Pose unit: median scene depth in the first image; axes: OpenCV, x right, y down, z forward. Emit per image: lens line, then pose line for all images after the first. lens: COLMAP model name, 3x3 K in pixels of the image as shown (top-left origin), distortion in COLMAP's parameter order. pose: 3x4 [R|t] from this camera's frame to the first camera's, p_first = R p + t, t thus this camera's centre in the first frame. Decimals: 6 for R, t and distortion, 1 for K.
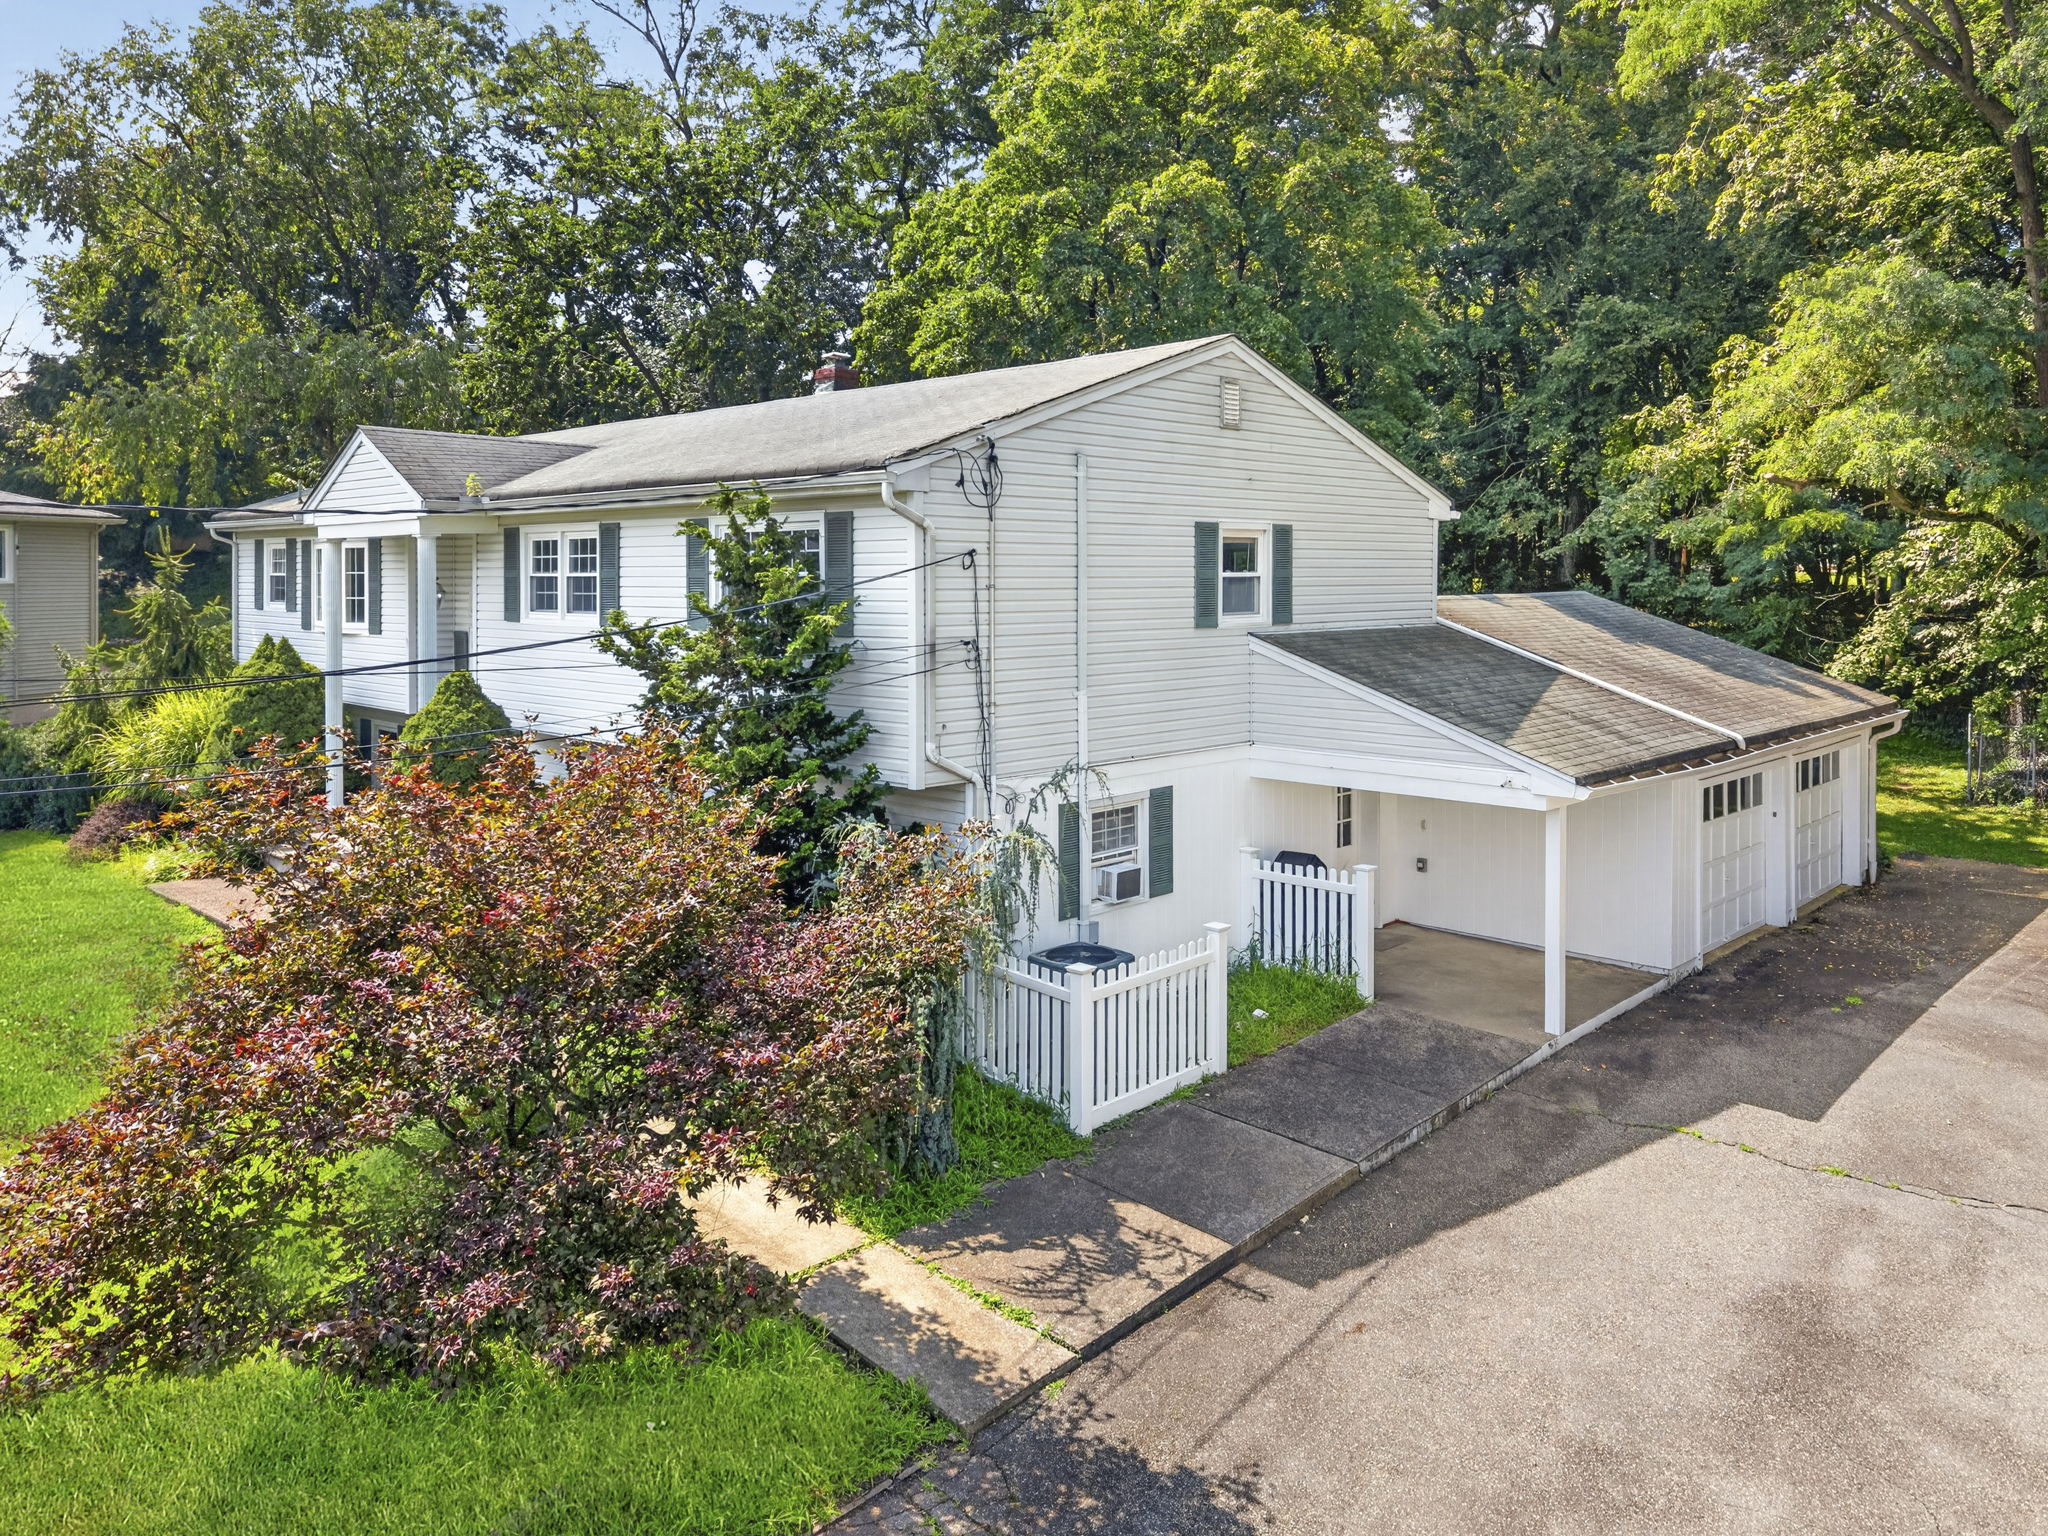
lens RADIAL K [[1463.8, 0, 1024.2], [0, 1463.8, 644.9], [0, 0, 1]] dist [-0.001095, -0.000095]
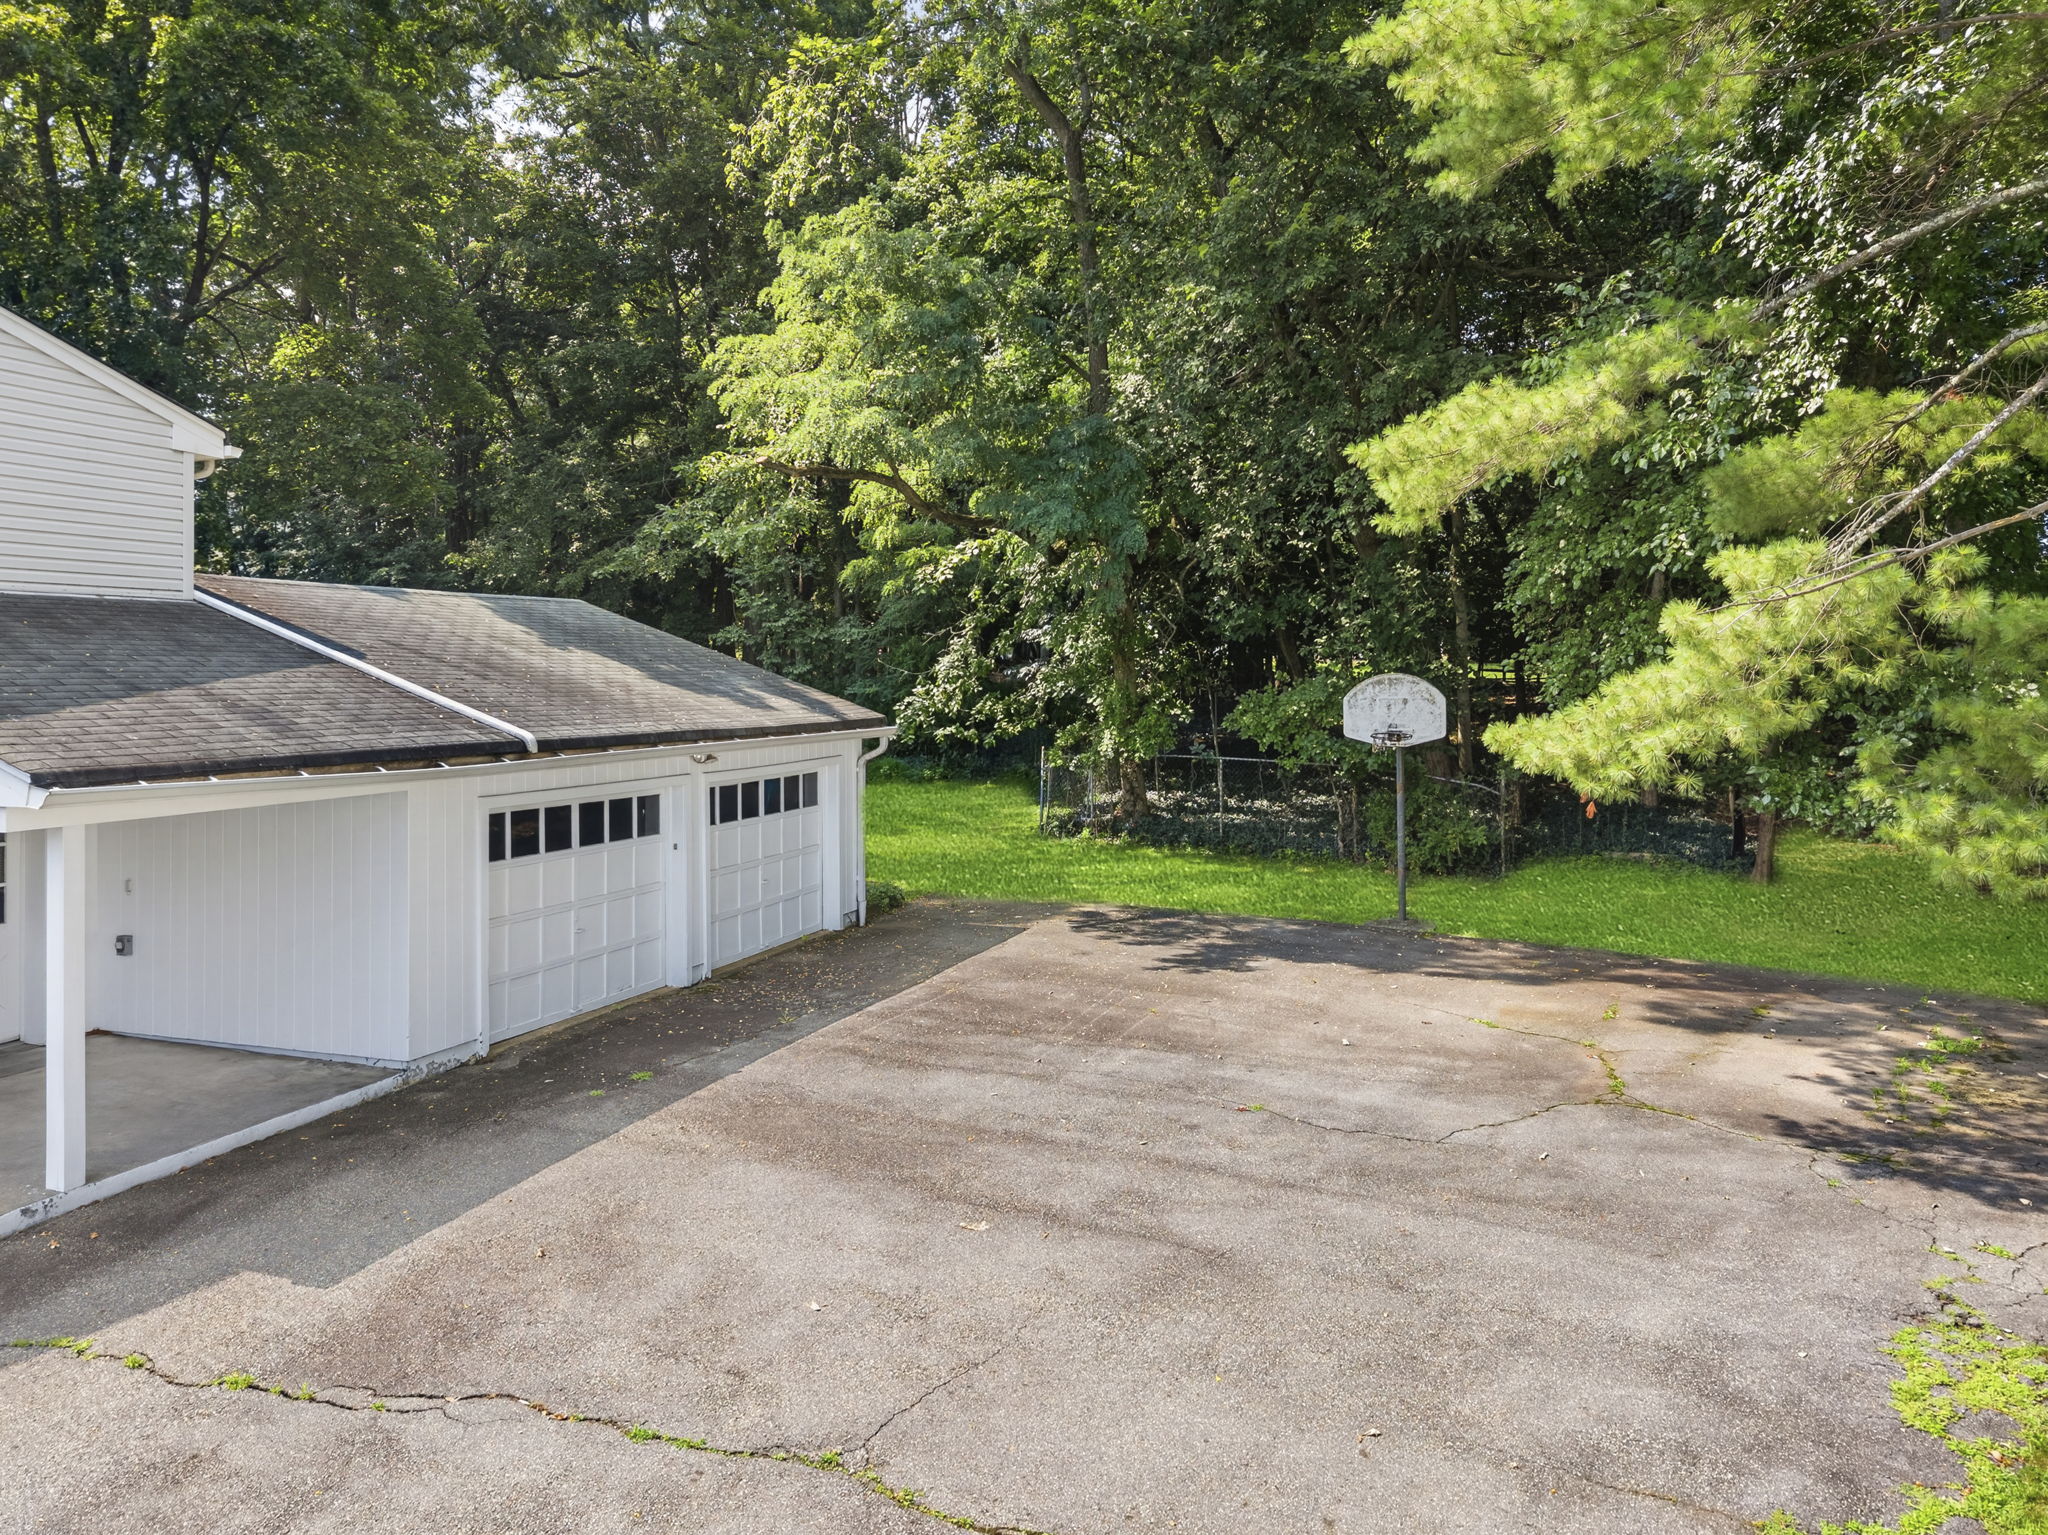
lens RADIAL K [[1507.0, 0, 1019.6], [0, 1507.0, 719.4], [0, 0, 1]] dist [0.041834, 0.000003]
pose [[0.913492, -0.014728, 0.406589, 0.345579], [0.020874, 0.999725, -0.010684, 0.057915], [-0.406320, 0.018247, 0.913549, 0.165191]]
